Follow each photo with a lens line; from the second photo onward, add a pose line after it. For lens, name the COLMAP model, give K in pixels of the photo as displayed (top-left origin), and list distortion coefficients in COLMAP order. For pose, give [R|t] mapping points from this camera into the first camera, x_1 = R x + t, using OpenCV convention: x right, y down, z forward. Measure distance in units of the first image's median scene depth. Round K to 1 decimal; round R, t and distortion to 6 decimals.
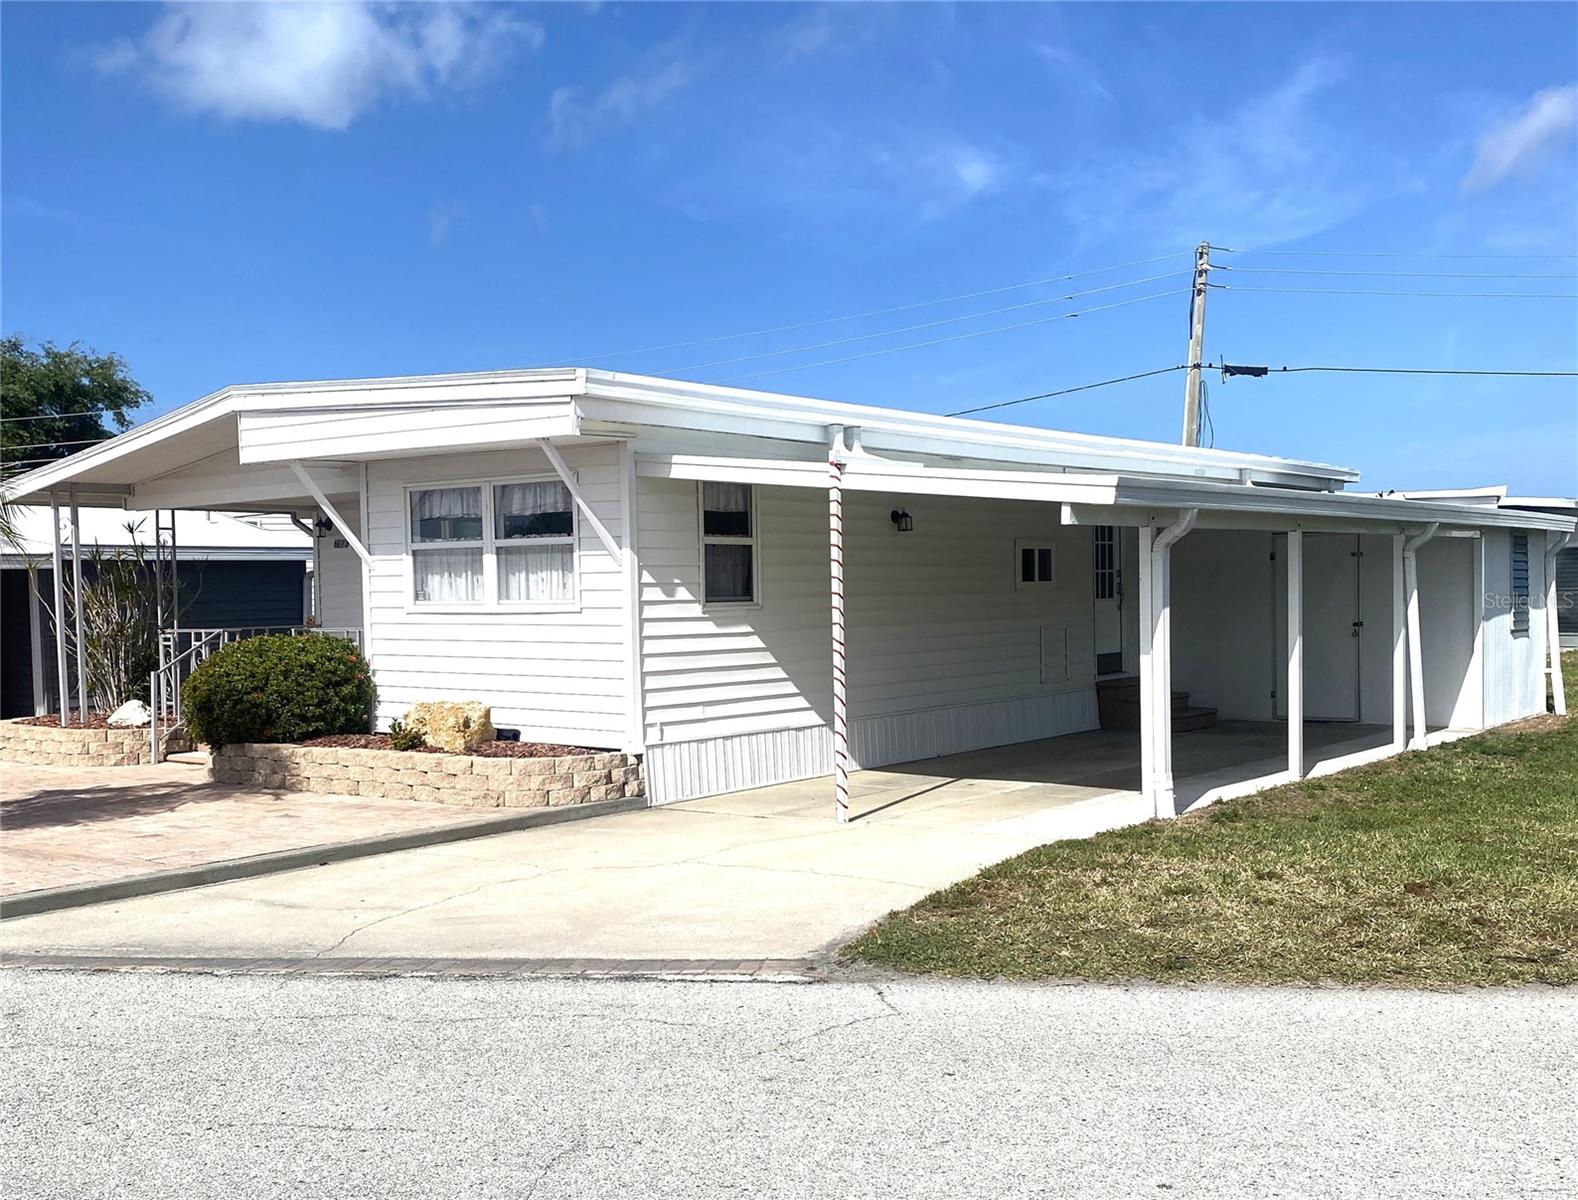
lens RADIAL K [[1585.4, 0, 788.5], [0, 1585.4, 642.6], [0, 0, 1]] dist [0.194493, -0.751045]
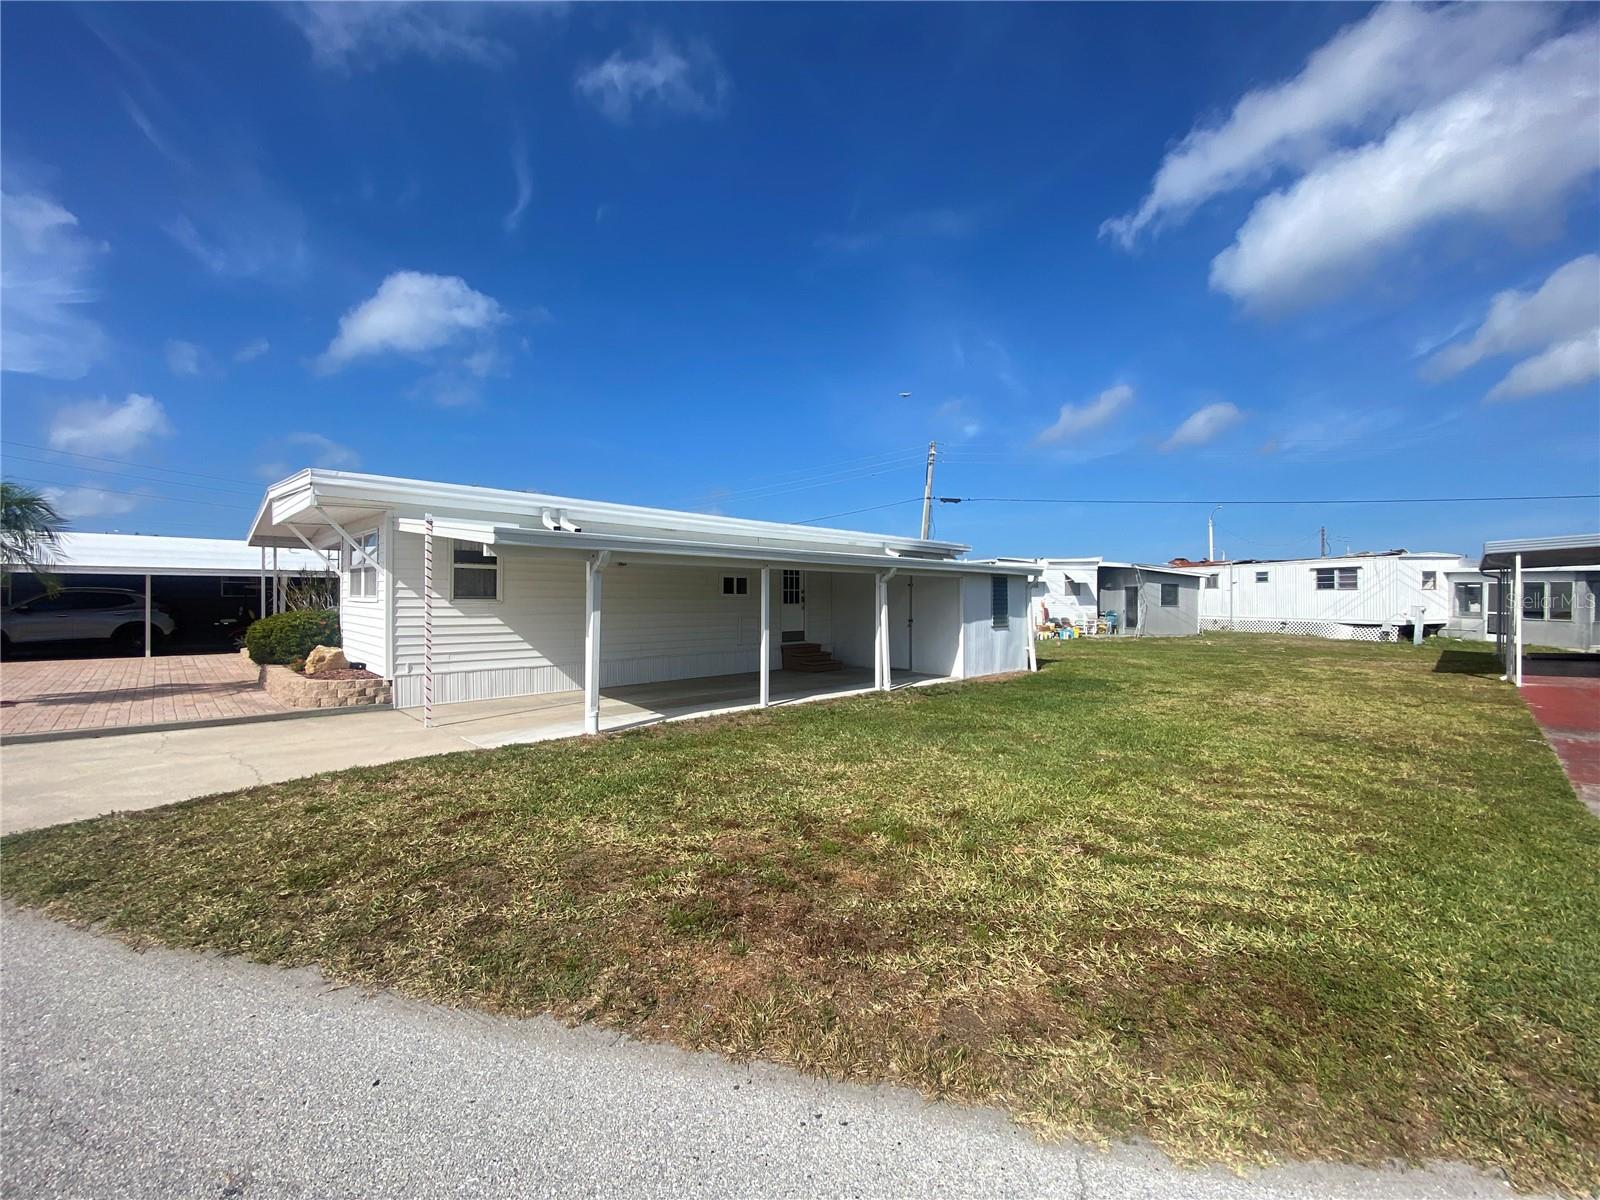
lens RADIAL K [[648.3, 0, 800.0], [0, 648.3, 600.0], [0, 0, 1]] dist [-0.000385, -0.000031]
pose [[0.992684, 0.026436, -0.117814, 0.439898], [-0.029872, 0.999176, -0.027495, -0.015525], [0.116990, 0.030813, 0.992655, 0.289146]]
